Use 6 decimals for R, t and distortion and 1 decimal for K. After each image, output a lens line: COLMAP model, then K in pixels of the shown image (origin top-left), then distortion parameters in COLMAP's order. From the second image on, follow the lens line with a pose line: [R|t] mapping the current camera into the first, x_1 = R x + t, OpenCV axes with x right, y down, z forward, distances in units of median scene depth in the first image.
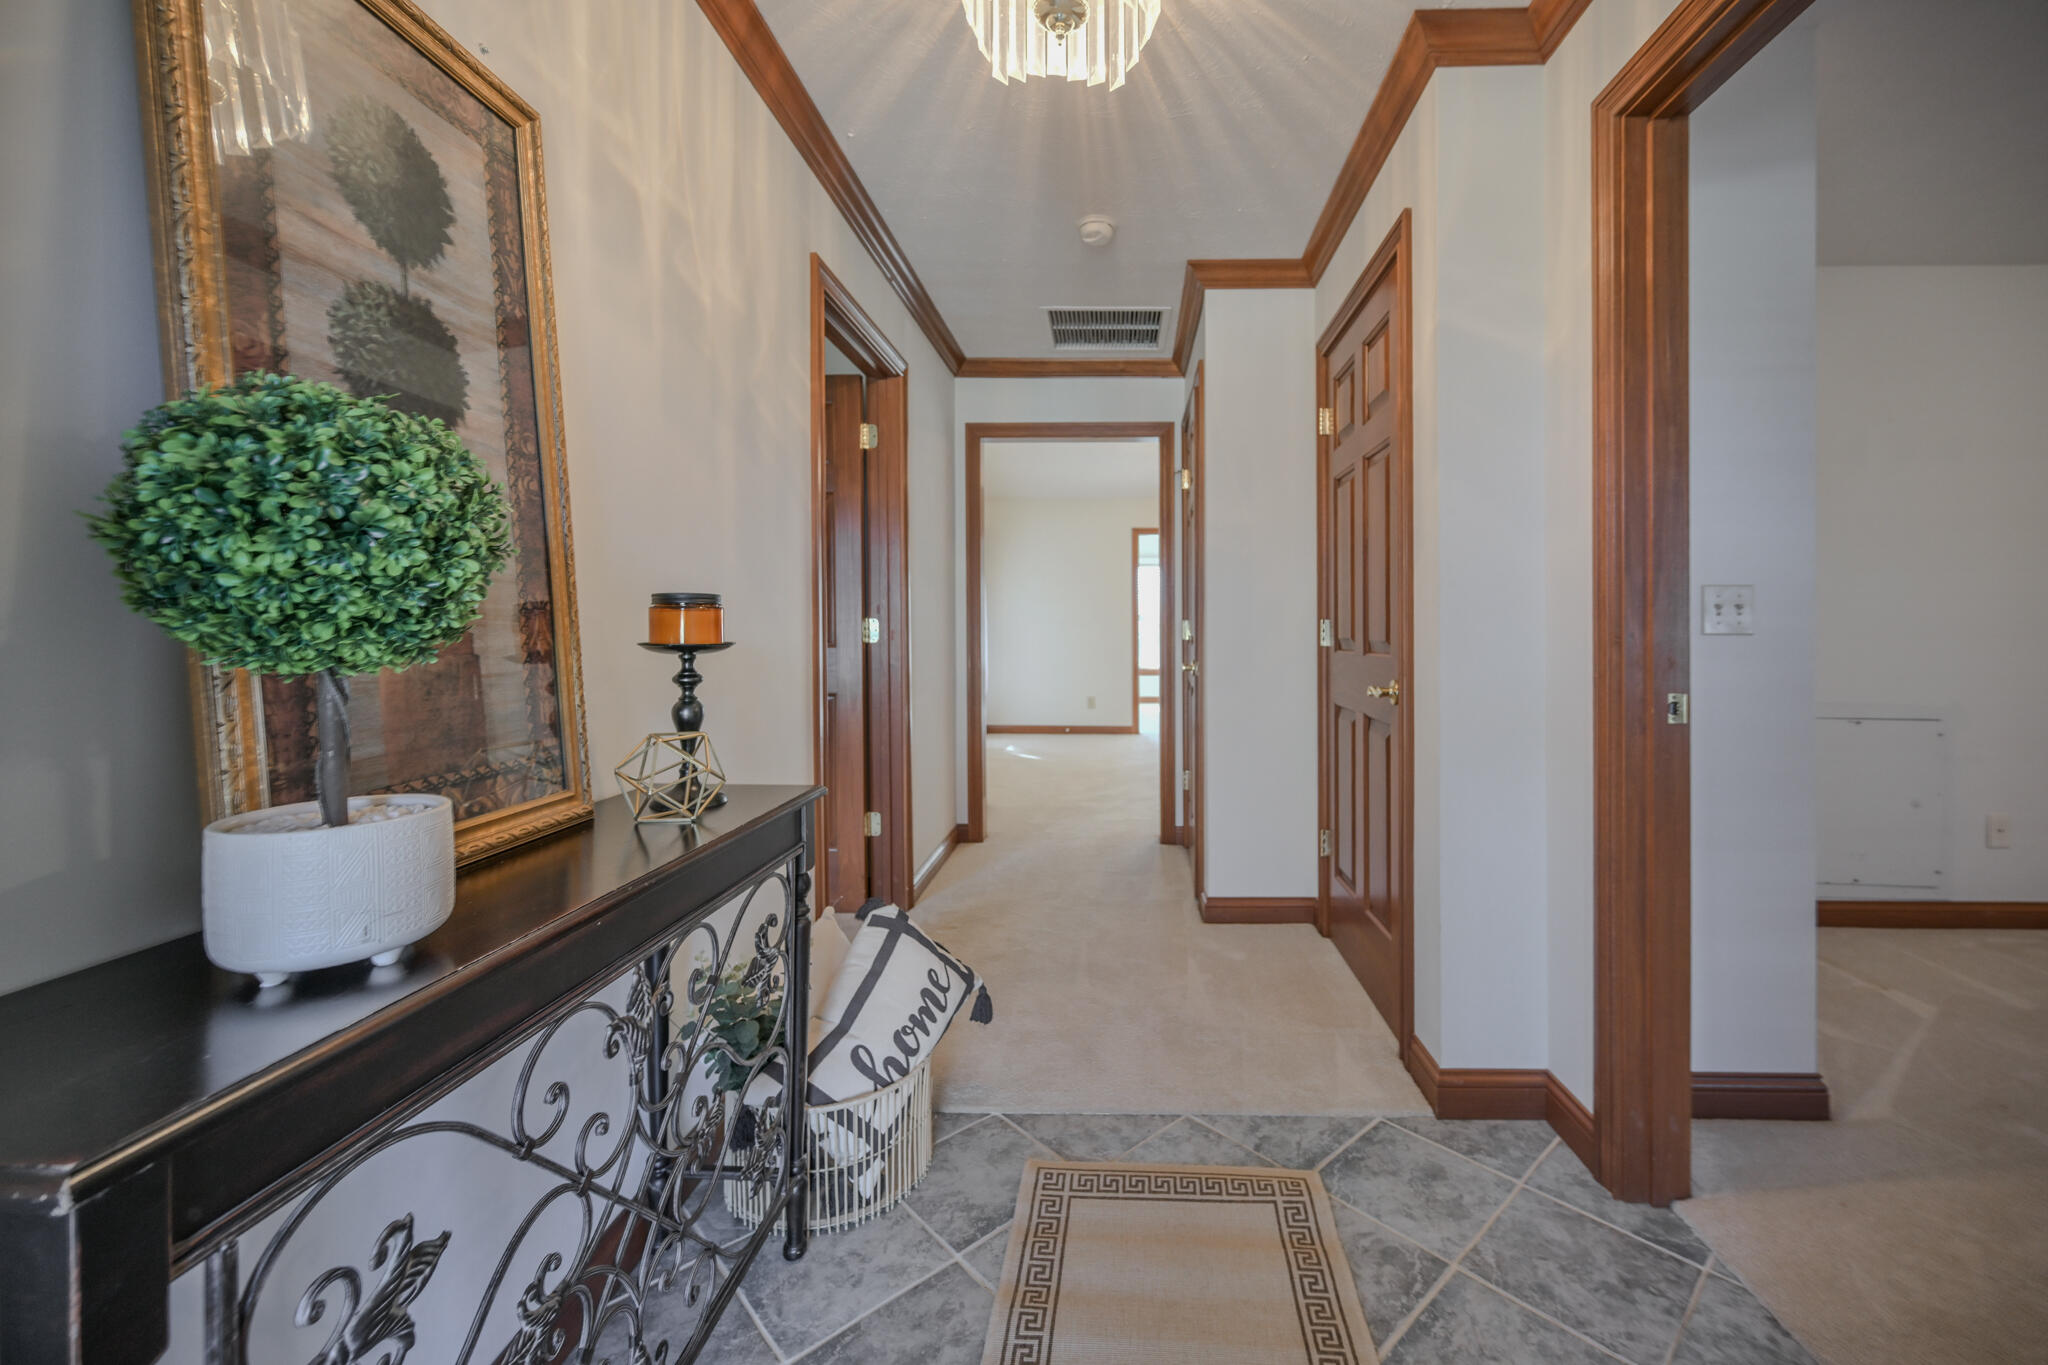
lens RADIAL K [[836.5, 0, 1146.5], [0, 836.5, 637.9], [0, 0, 1]] dist [-0.003490, 0.000257]
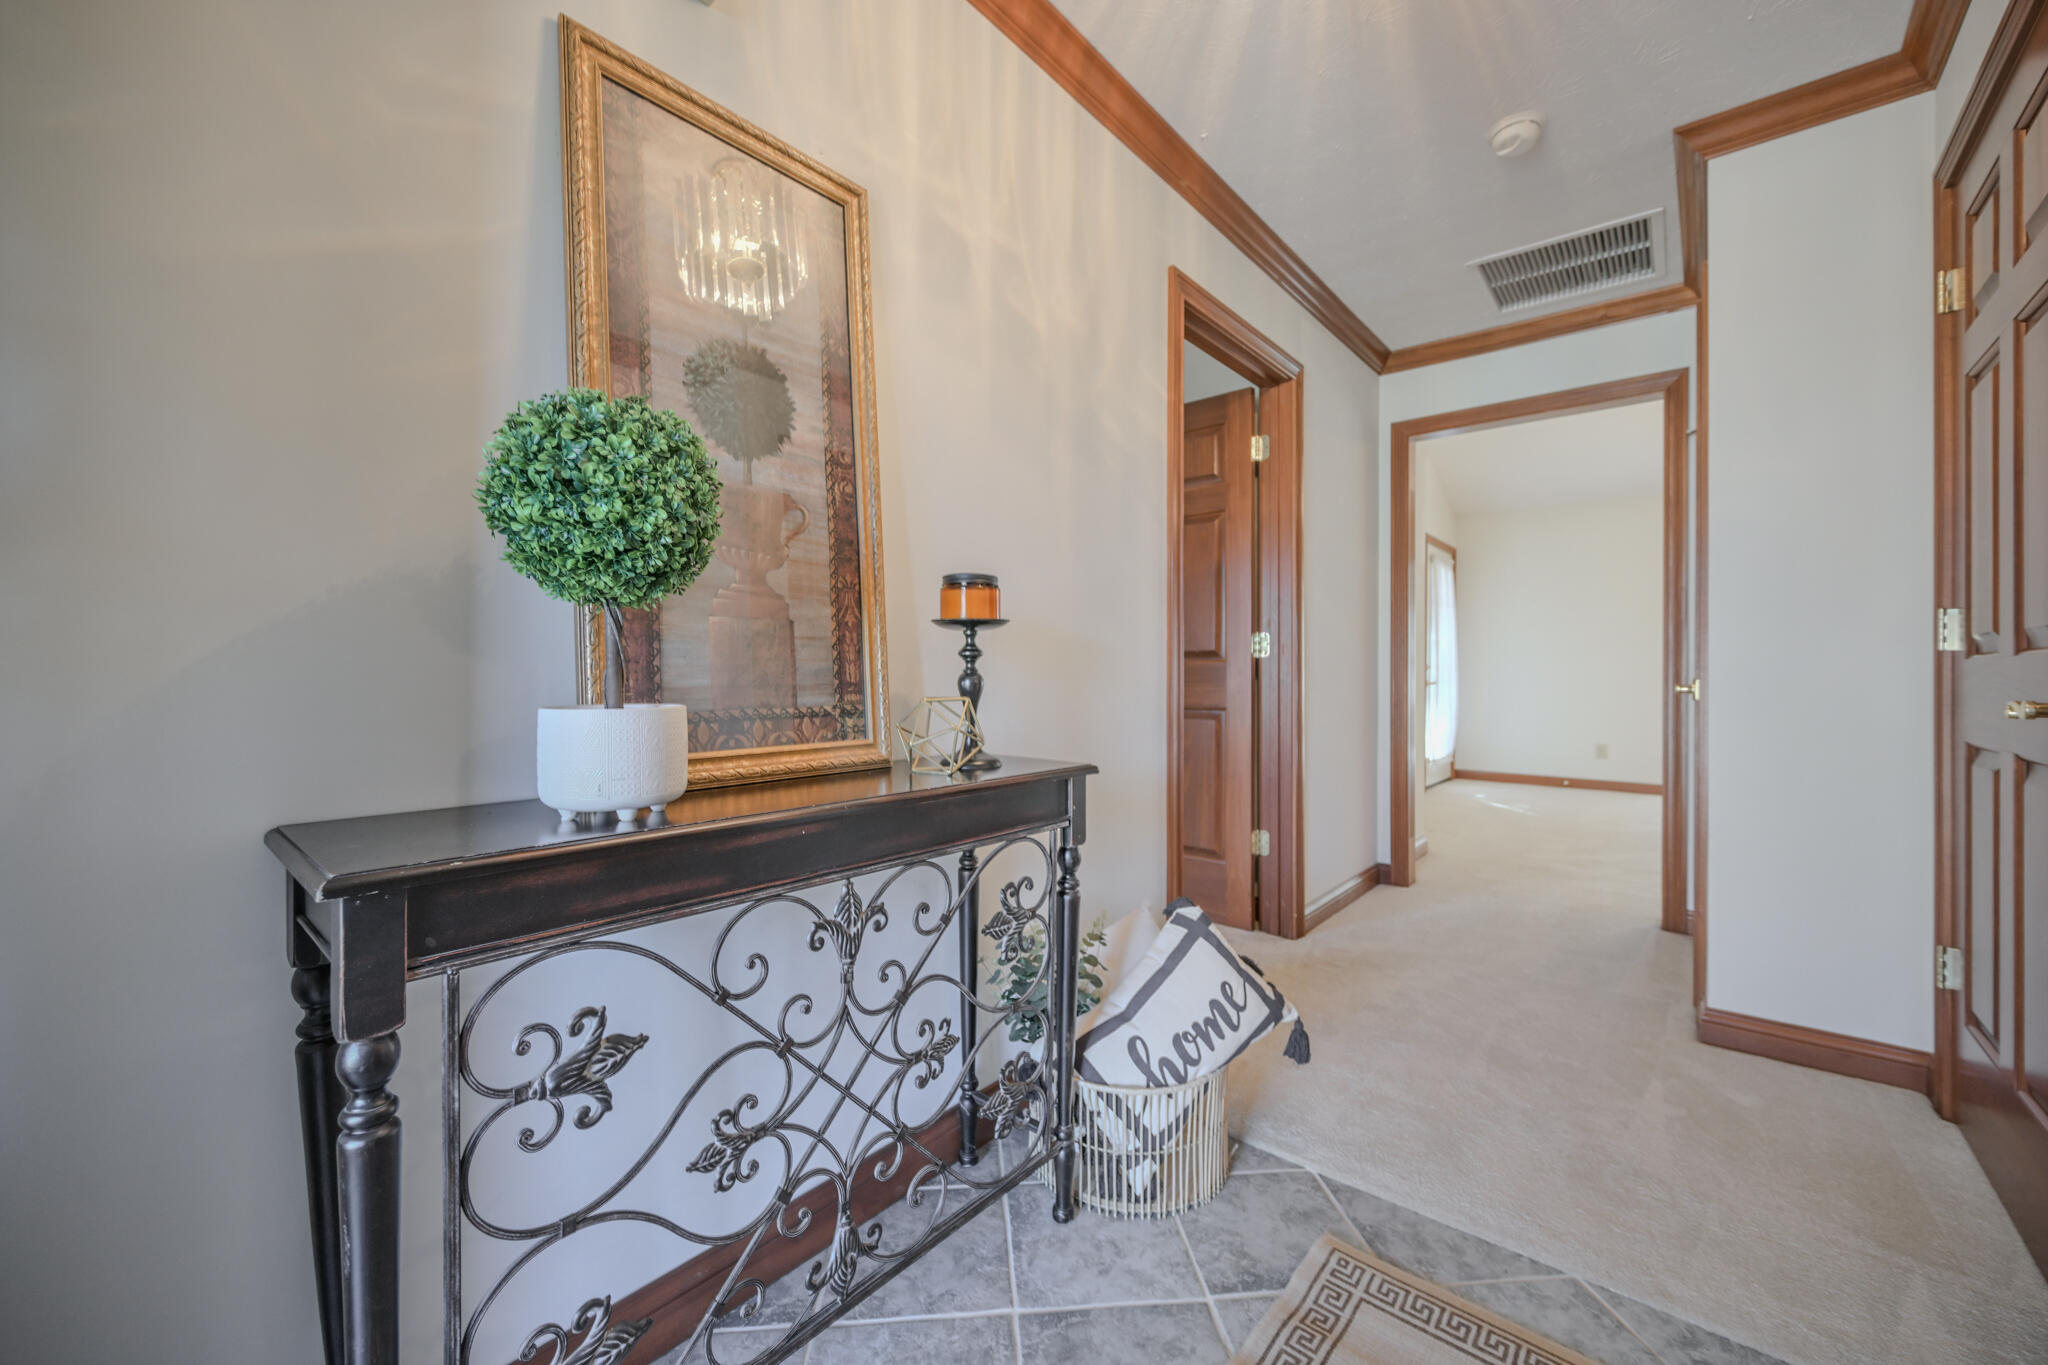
lens RADIAL K [[824.0, 0, 1018.4], [0, 824.0, 675.8], [0, 0, 1]] dist [-0.001856, 0.001218]
pose [[0.759371, 0.002764, -0.650652, 0.182759], [-0.005818, 0.999980, -0.002542, 0.070059], [0.650632, 0.005716, 0.759372, 0.179073]]
